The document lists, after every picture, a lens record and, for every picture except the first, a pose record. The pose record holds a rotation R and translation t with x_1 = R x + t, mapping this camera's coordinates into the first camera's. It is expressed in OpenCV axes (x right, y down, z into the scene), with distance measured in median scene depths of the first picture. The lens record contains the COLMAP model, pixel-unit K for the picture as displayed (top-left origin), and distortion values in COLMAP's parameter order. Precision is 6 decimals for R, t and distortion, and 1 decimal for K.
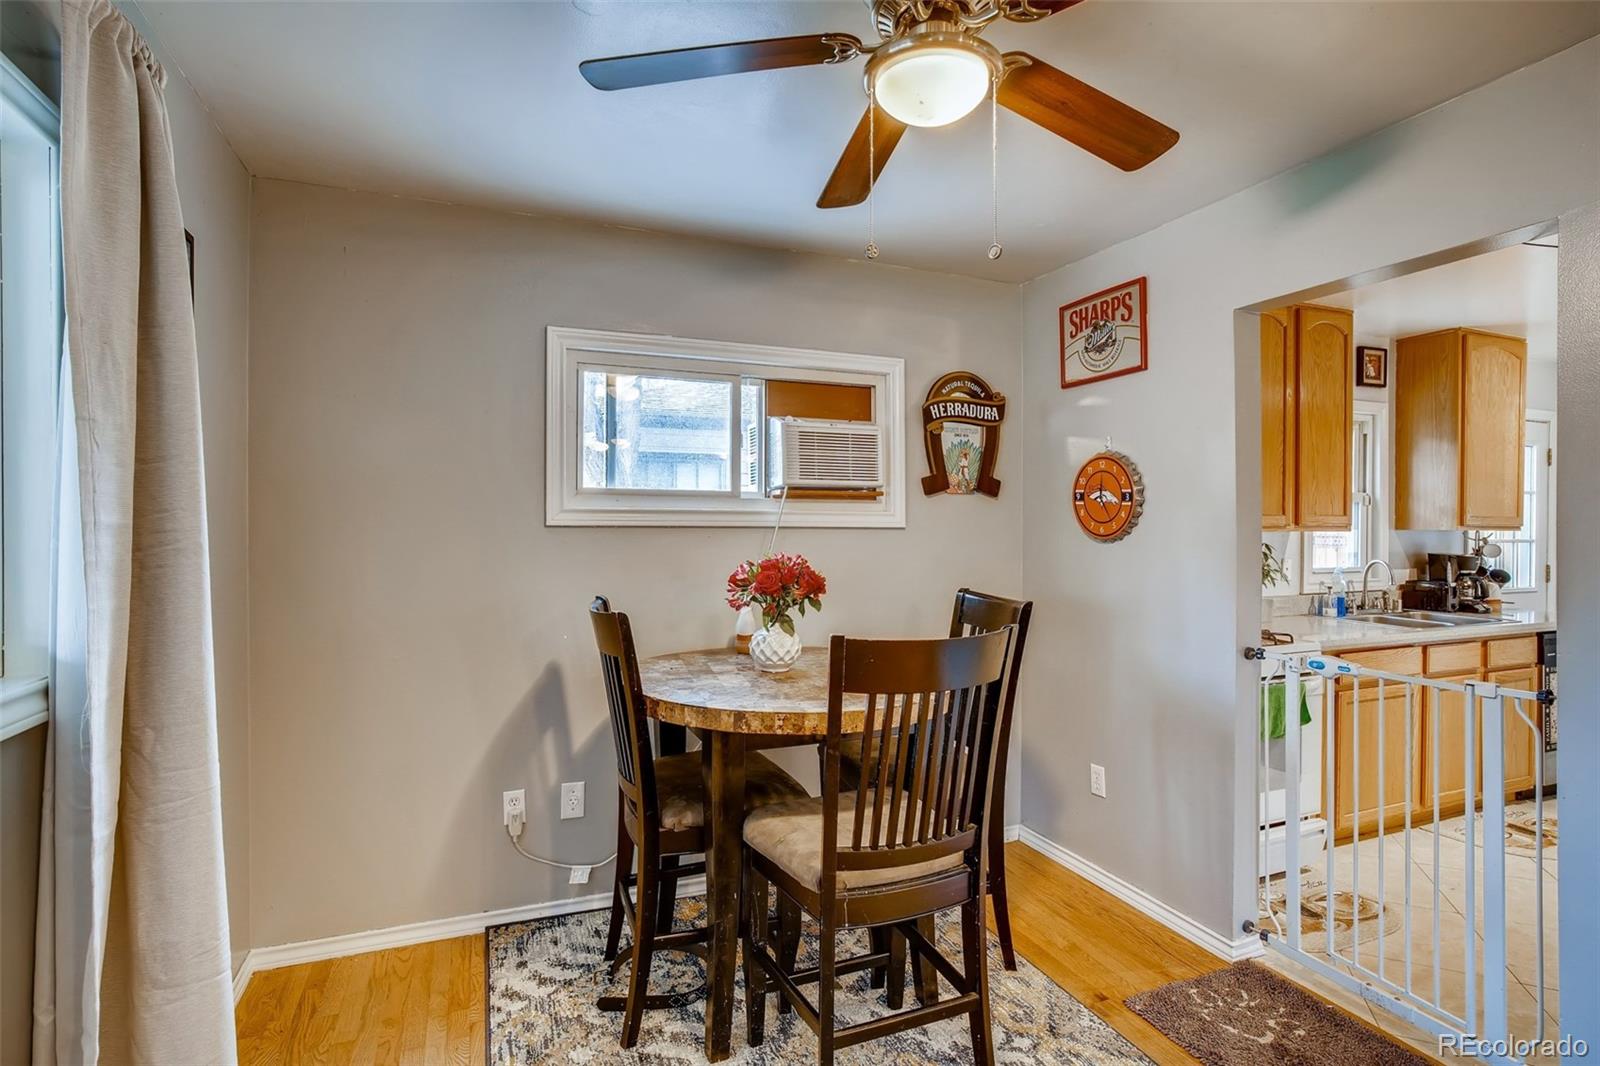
lens RADIAL K [[796.4, 0, 790.2], [0, 796.4, 532.1], [0, 0, 1]] dist [-0.036811, 0.023948]
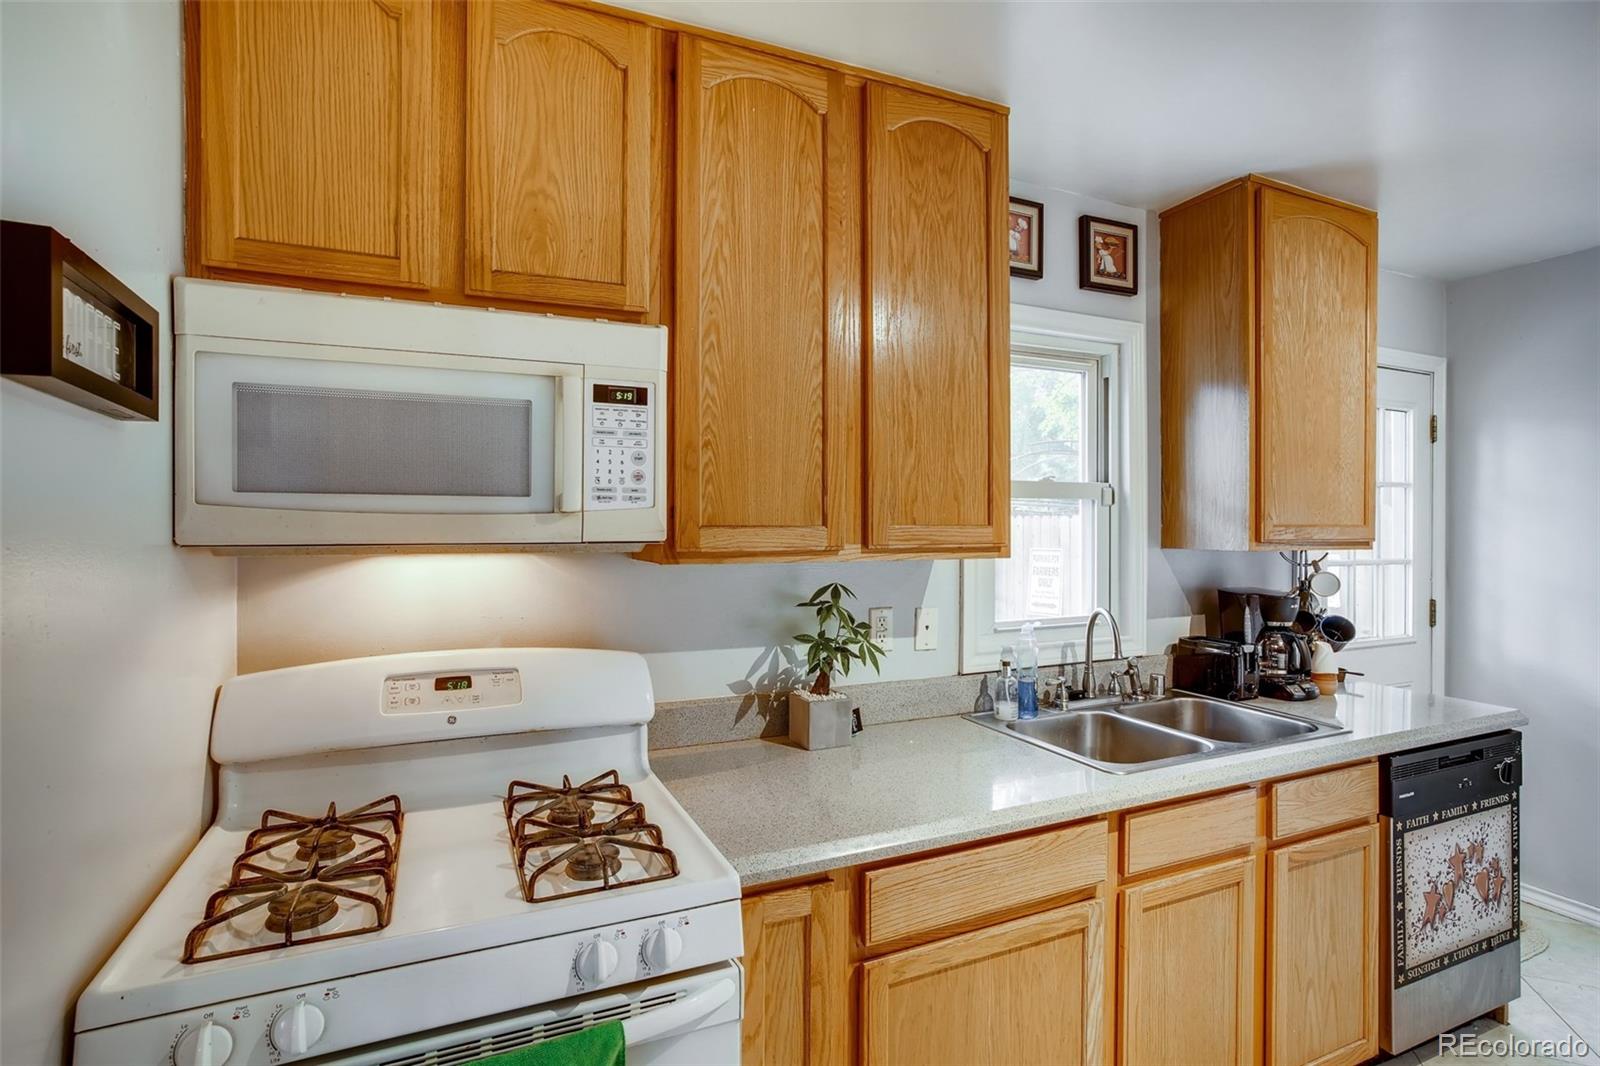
lens RADIAL K [[796.4, 0, 798.5], [0, 796.4, 526.2], [0, 0, 1]] dist [-0.036811, 0.023948]
pose [[0.998972, -0.002284, 0.045270, 0.498573], [0.002709, 0.999953, -0.009322, -0.014545], [-0.045247, 0.009435, 0.998931, 0.457567]]
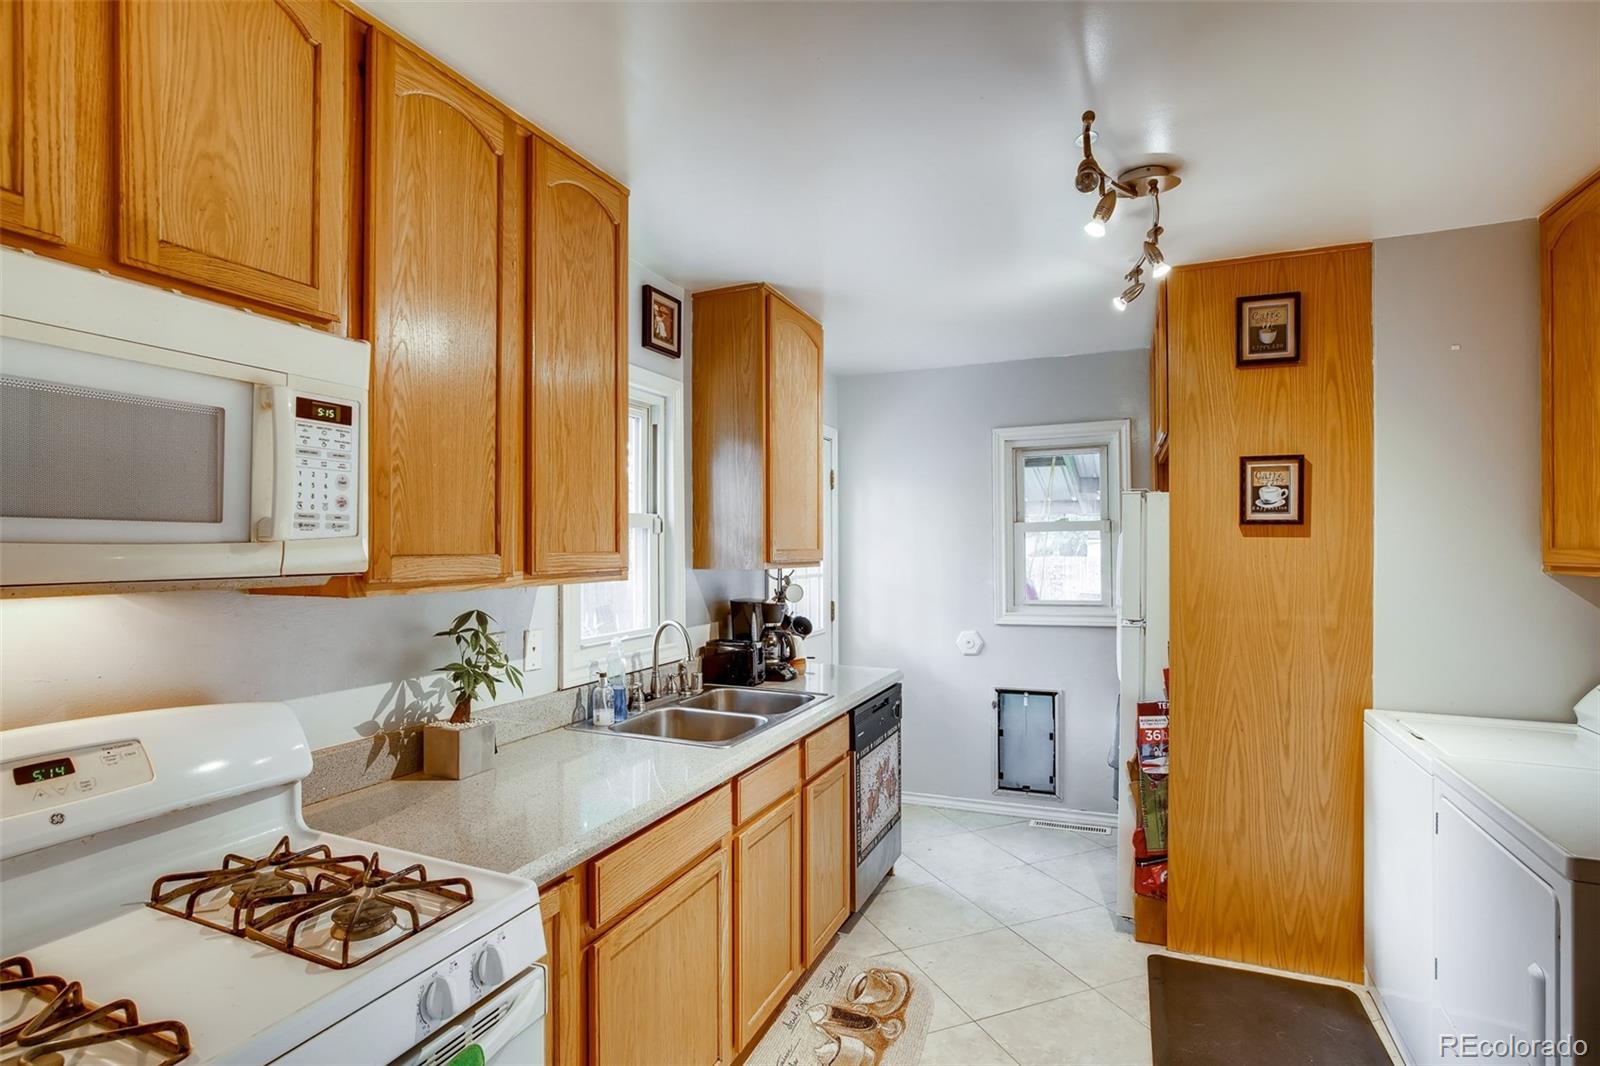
lens RADIAL K [[796.4, 0, 804.0], [0, 796.4, 542.3], [0, 0, 1]] dist [-0.036811, 0.023948]
pose [[0.703884, -0.000415, 0.710314, 0.354862], [0.011906, 0.999866, -0.011214, -0.017825], [-0.710215, 0.016350, 0.703795, 0.454917]]
